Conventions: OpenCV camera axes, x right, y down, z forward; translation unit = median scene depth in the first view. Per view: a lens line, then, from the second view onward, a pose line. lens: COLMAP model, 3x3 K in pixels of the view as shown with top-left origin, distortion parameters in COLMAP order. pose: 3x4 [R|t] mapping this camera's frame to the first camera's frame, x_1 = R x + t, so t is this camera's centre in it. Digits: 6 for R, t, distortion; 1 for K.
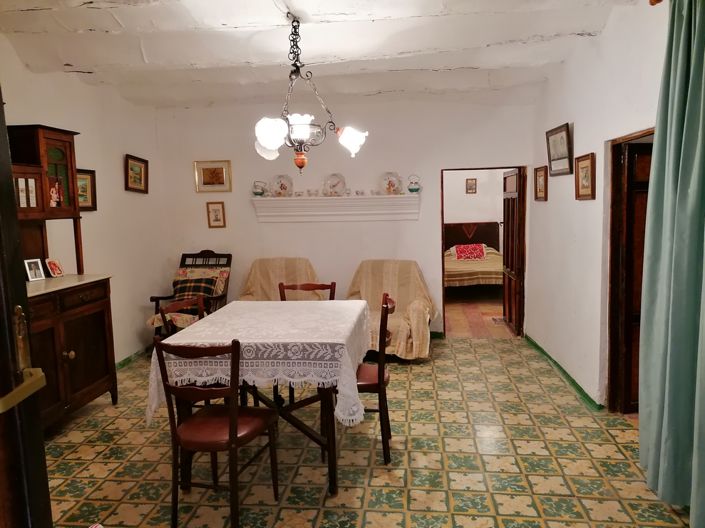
lens RADIAL K [[526.7, 0, 350.4], [0, 526.7, 263.8], [0, 0, 1]] dist [0.062993, -0.048852]
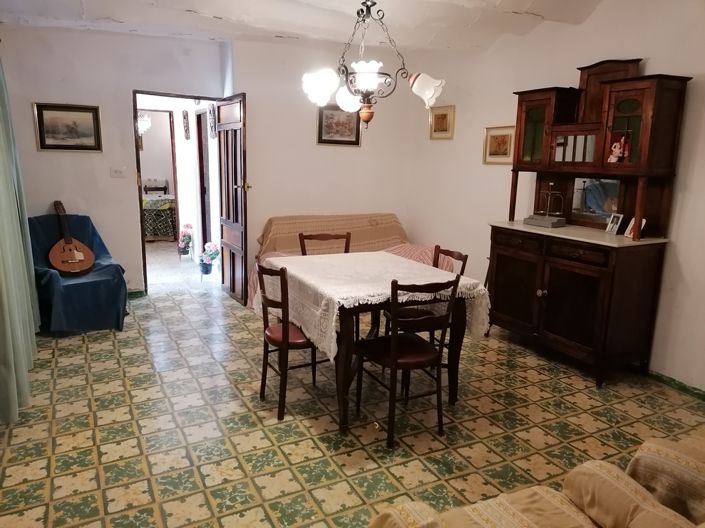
lens RADIAL K [[526.7, 0, 353.1], [0, 526.7, 264.5], [0, 0, 1]] dist [0.062993, -0.048852]
pose [[-0.822782, 0.125940, -0.554229, 0.436817], [-0.067118, 0.946788, 0.314783, -0.222125], [0.564381, 0.296196, -0.770547, 1.665325]]
